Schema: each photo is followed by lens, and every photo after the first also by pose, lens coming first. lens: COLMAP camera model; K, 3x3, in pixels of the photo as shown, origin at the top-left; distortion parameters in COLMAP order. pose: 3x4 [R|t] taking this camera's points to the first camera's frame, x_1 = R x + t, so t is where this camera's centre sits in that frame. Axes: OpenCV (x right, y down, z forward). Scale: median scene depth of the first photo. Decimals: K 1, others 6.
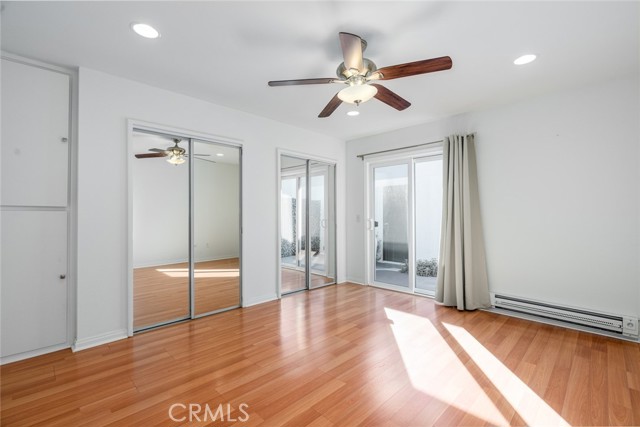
lens RADIAL K [[287.0, 0, 320.0], [0, 287.0, 213.5], [0, 0, 1]] dist [-0.000375, 0.000064]
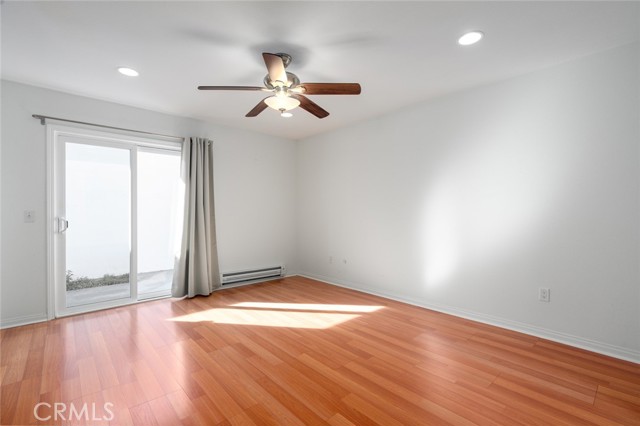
lens RADIAL K [[294.2, 0, 317.0], [0, 294.2, 211.6], [0, 0, 1]] dist [-0.002297, -0.000189]
pose [[0.057198, -0.001758, 0.998361, -0.738153], [-0.009006, 0.999957, 0.002277, -0.001310], [-0.998322, -0.009121, 0.057180, 0.577389]]
